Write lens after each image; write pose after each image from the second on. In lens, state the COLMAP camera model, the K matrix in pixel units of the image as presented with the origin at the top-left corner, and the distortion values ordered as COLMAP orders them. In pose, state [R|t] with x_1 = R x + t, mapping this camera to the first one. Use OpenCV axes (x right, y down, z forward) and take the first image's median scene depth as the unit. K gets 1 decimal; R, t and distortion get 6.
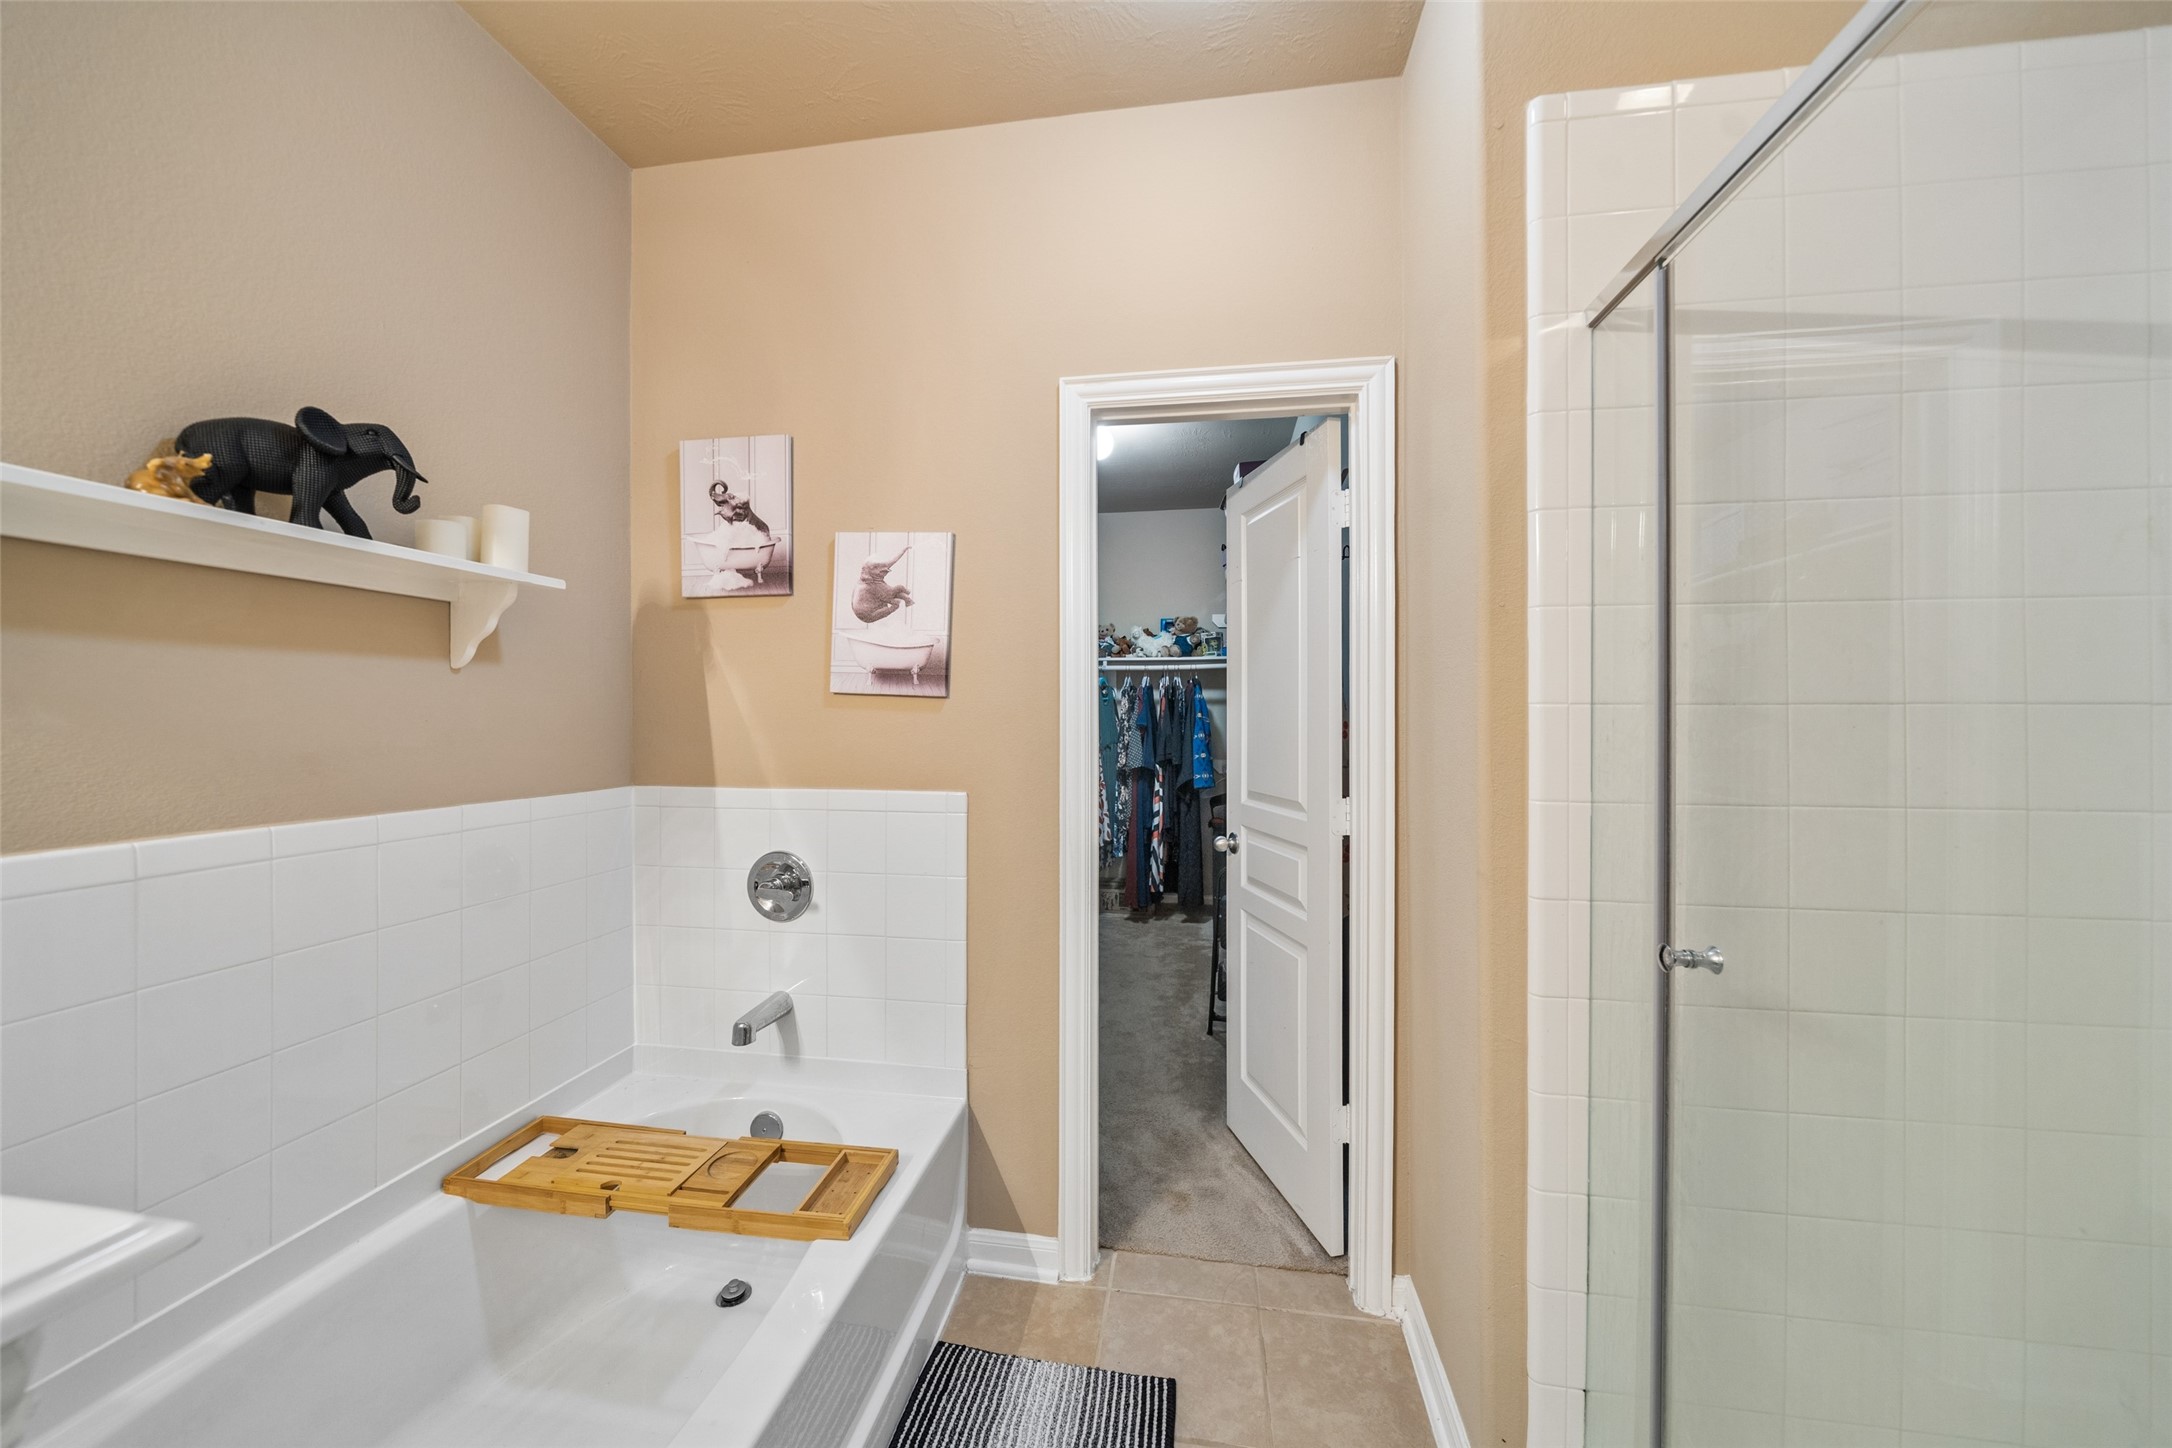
lens RADIAL K [[747.9, 0, 1092.5], [0, 747.9, 717.7], [0, 0, 1]] dist [-0.004310, 0.000026]
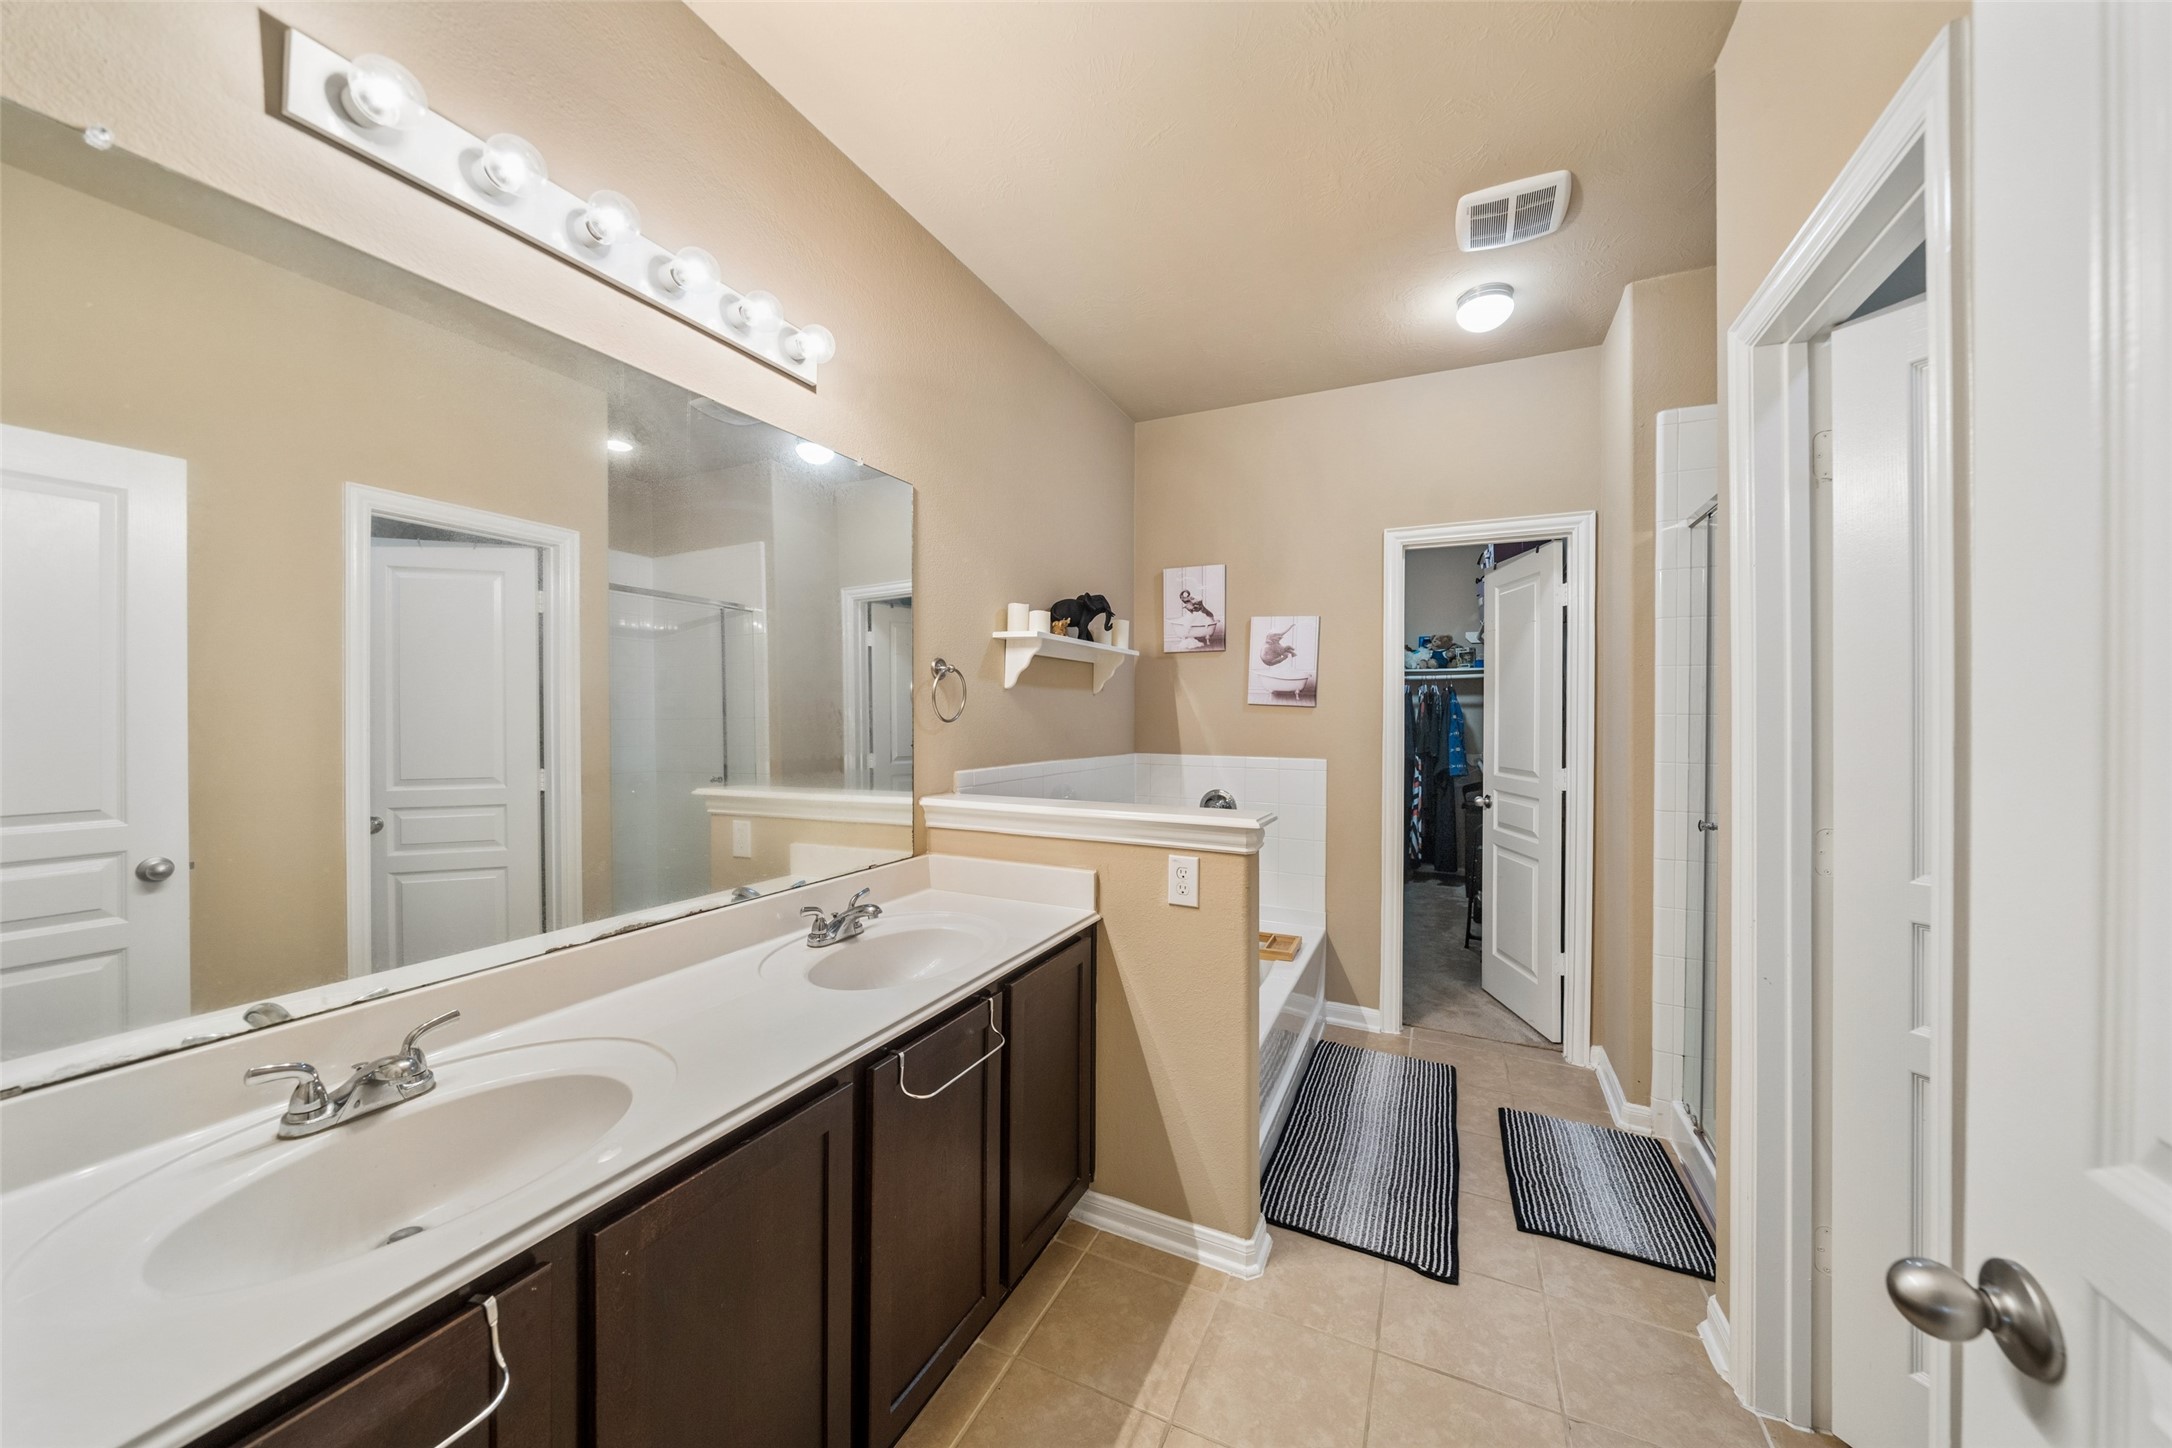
lens RADIAL K [[747.9, 0, 1096.9], [0, 747.9, 713.2], [0, 0, 1]] dist [-0.004310, 0.000026]
pose [[0.959021, 0.006642, -0.283258, -0.183124], [-0.007751, 0.999966, -0.002796, -0.002694], [0.283230, 0.004877, 0.959040, -0.860168]]
